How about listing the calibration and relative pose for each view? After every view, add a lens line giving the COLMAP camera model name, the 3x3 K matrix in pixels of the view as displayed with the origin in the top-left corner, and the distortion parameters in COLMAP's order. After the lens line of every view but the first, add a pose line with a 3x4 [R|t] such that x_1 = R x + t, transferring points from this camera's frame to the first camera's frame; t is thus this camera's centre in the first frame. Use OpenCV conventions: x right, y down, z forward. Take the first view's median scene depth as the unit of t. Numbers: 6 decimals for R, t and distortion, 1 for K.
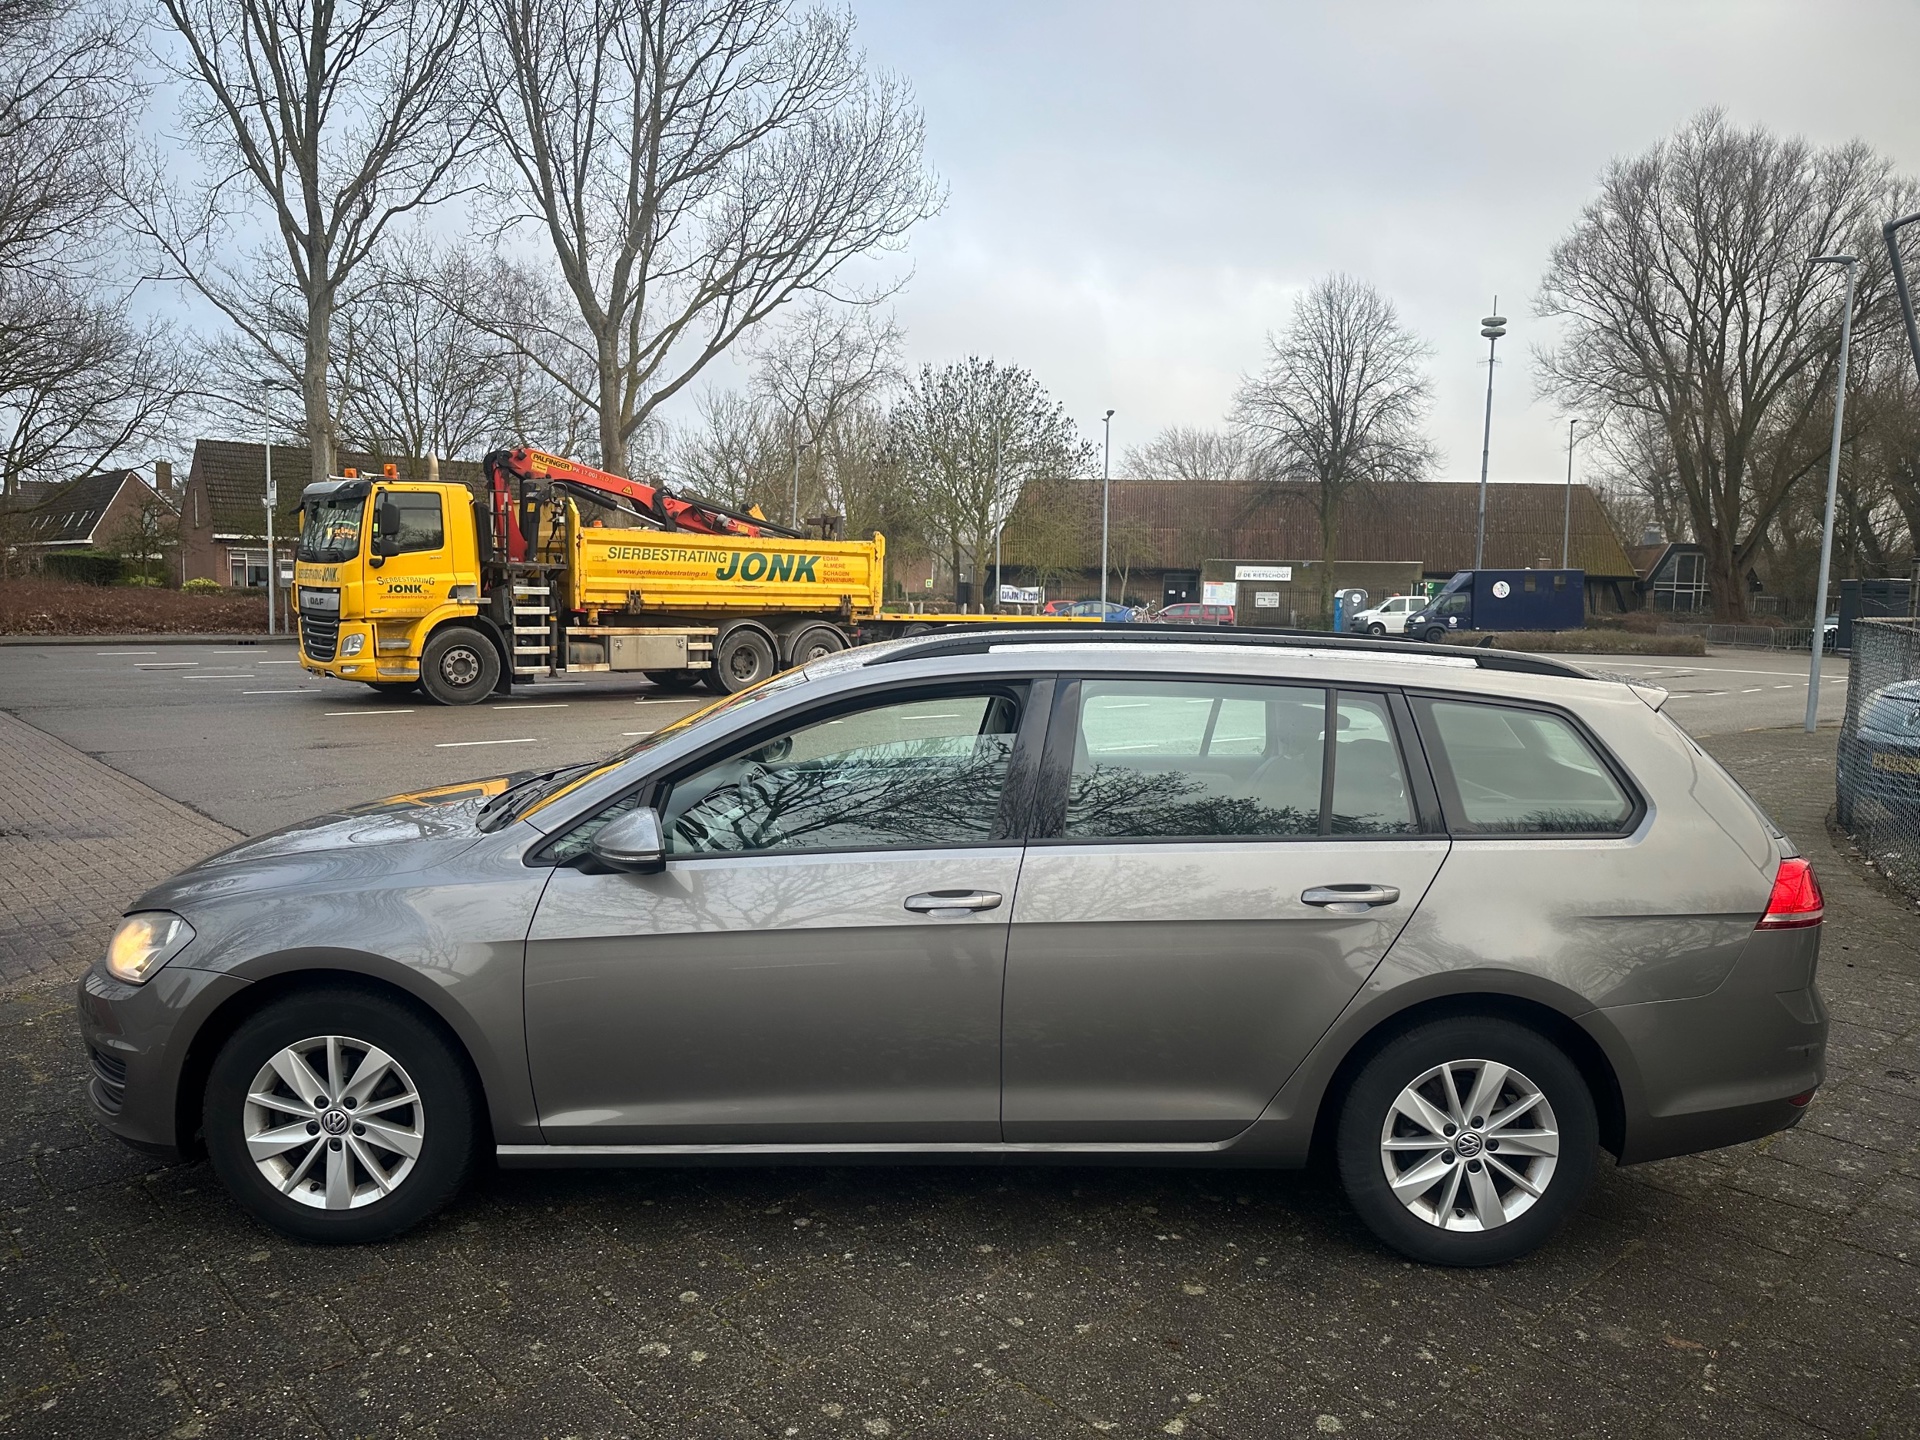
lens RADIAL K [[1353.9, 0, 978.2], [0, 1353.9, 717.0], [0, 0, 1]] dist [0.059655, -0.062465]
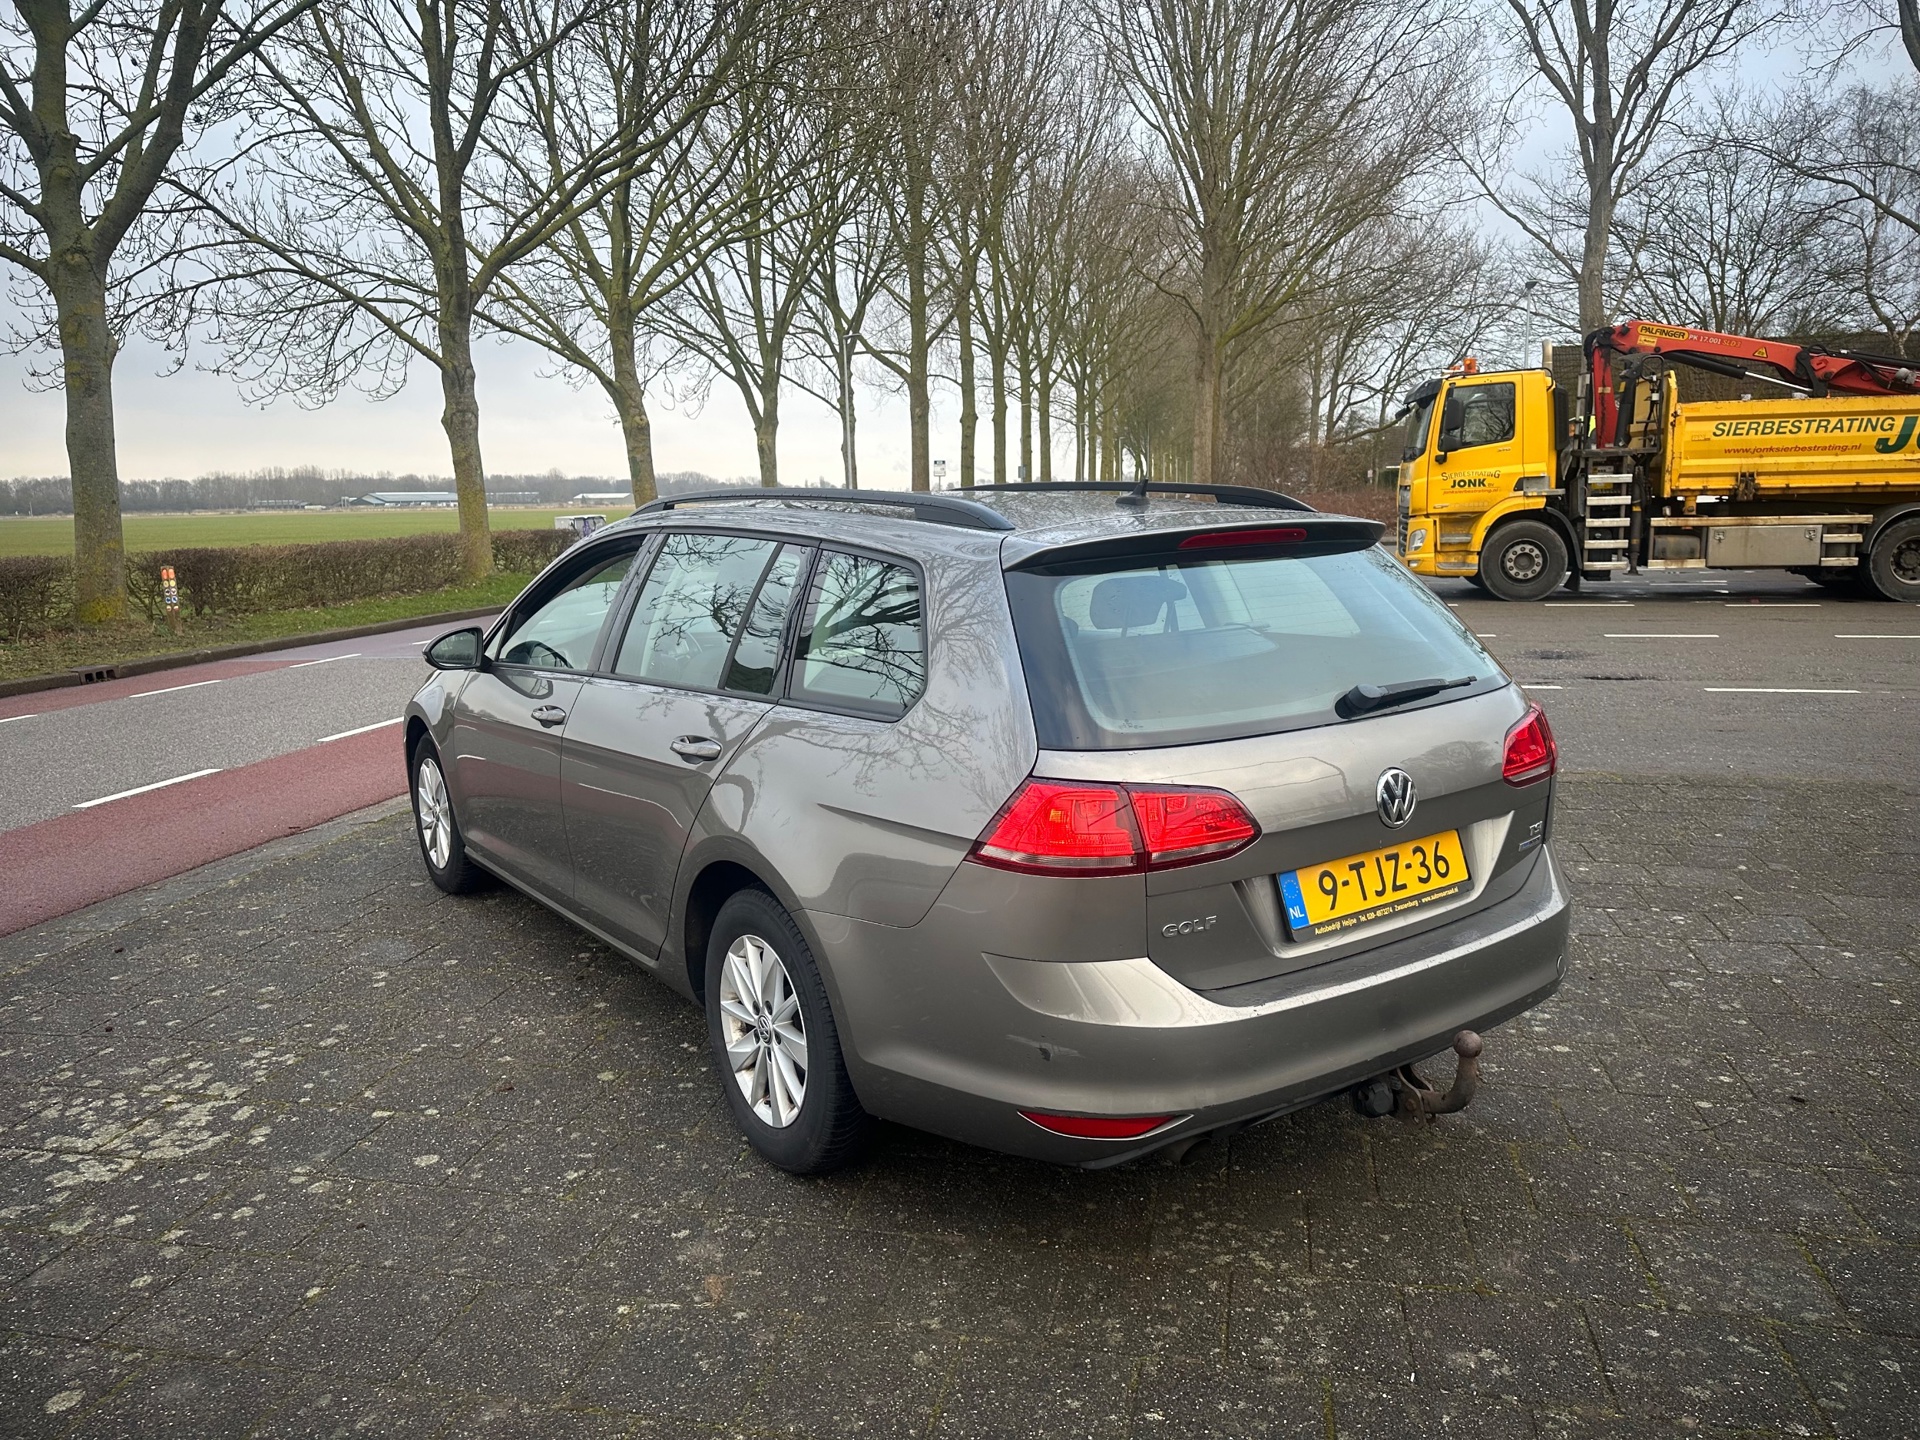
lens RADIAL K [[1381.7, 0, 960.0], [0, 1381.7, 720.0], [0, 0, 1]] dist [0.046974, -0.047150]
pose [[0.550790, 0.098935, -0.828759, 0.219628], [-0.042278, 0.994982, 0.090681, 0.002350], [0.833572, -0.014908, 0.552209, 0.110308]]
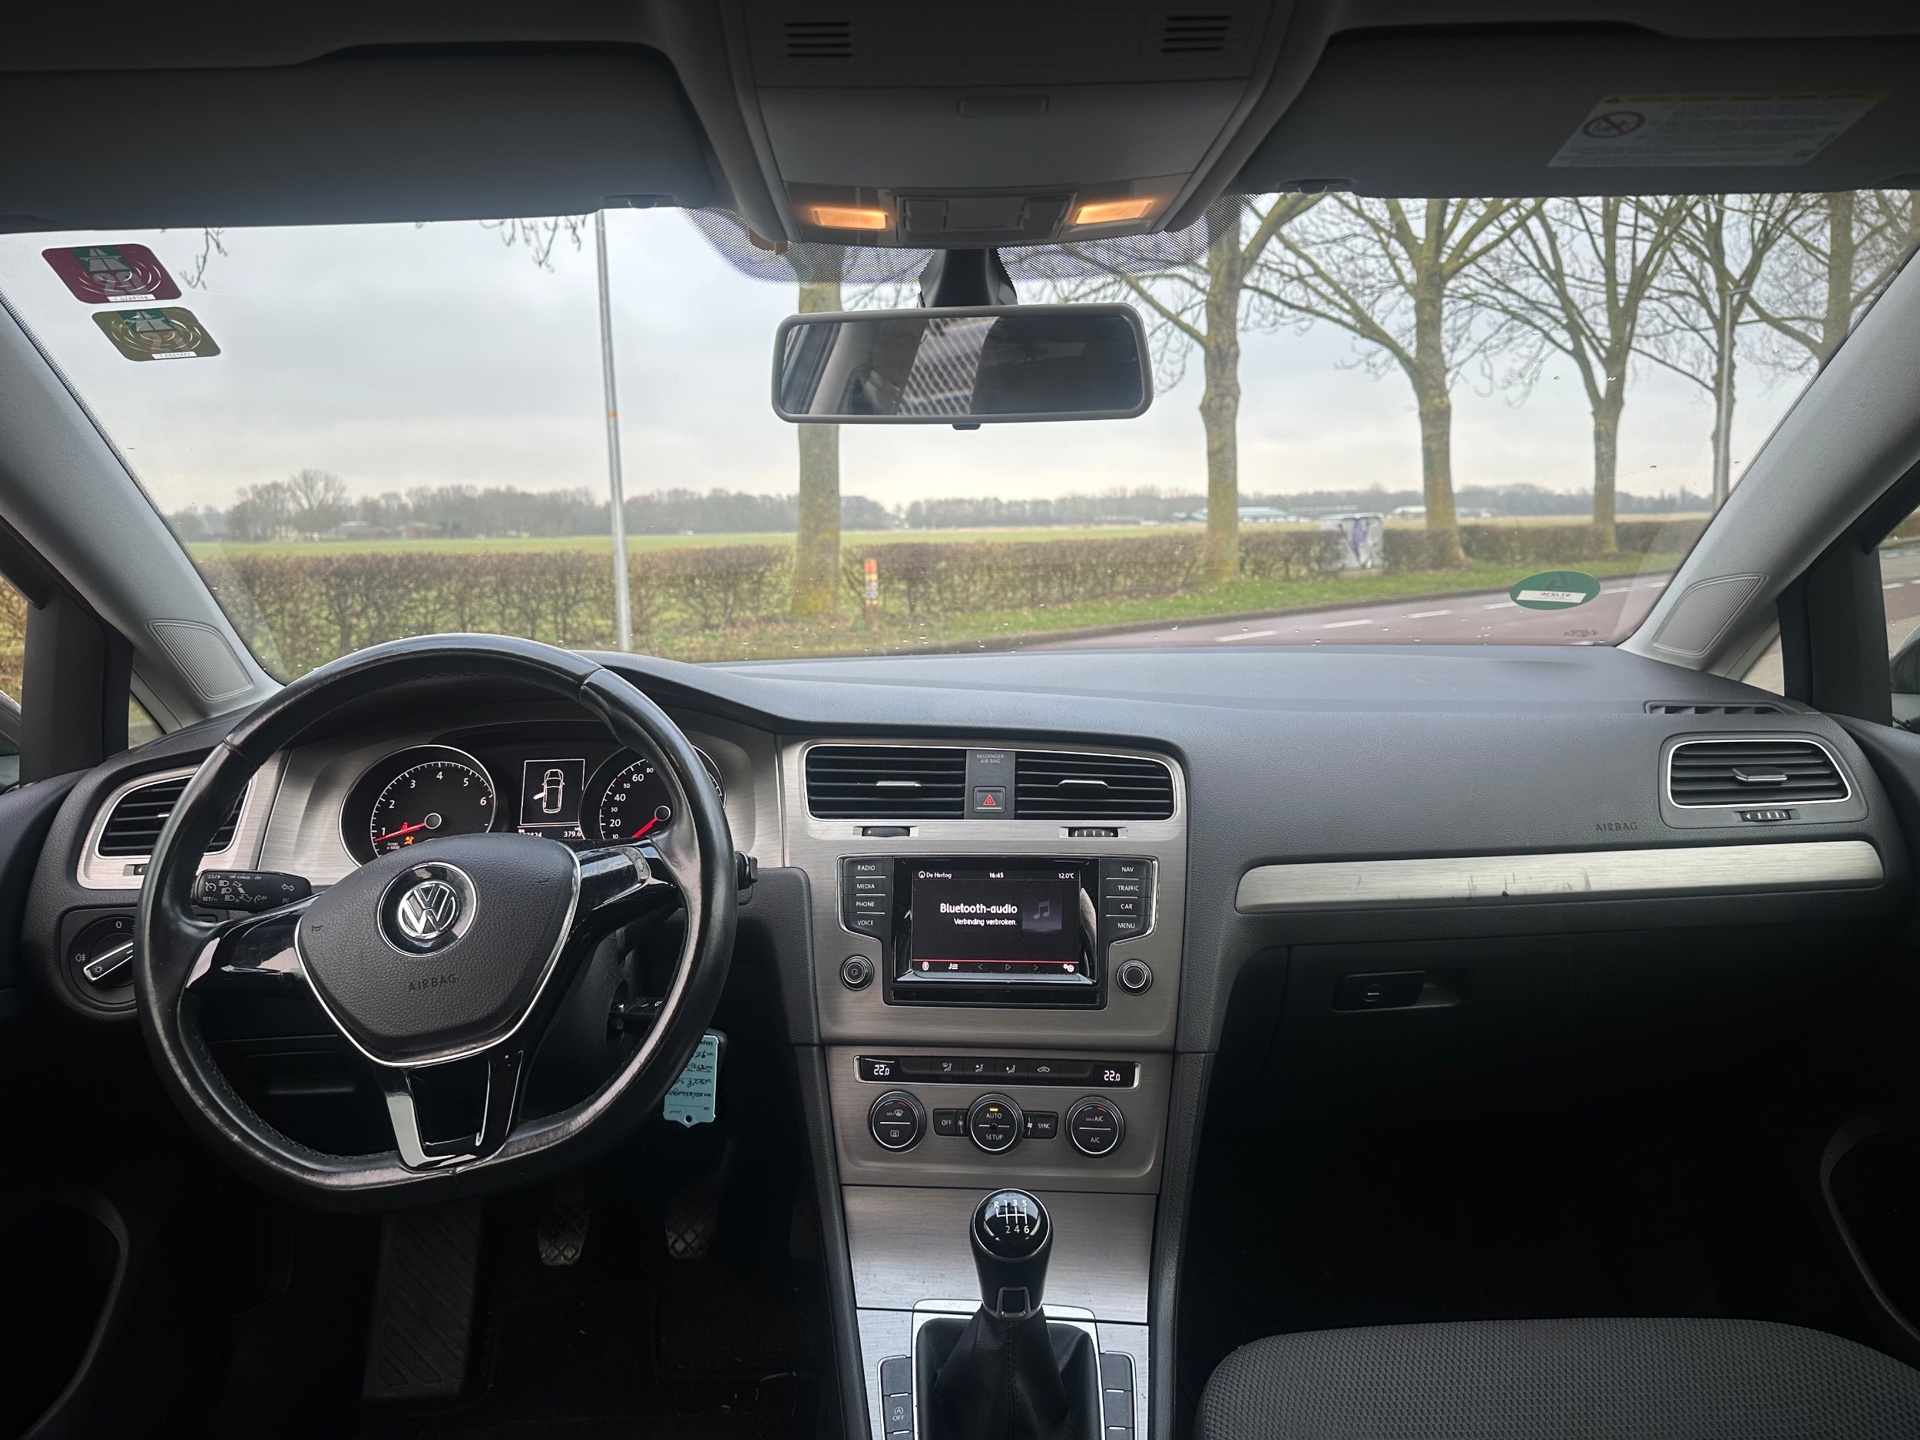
lens RADIAL K [[1355.0, 0, 948.8], [0, 1355.0, 714.6], [0, 0, 1]] dist [0.074106, -0.121193]
pose [[-0.002070, 0.111370, -0.993777, 0.021495], [-0.074079, 0.991031, 0.111217, 0.005286], [0.997250, 0.073848, 0.006199, 0.222858]]
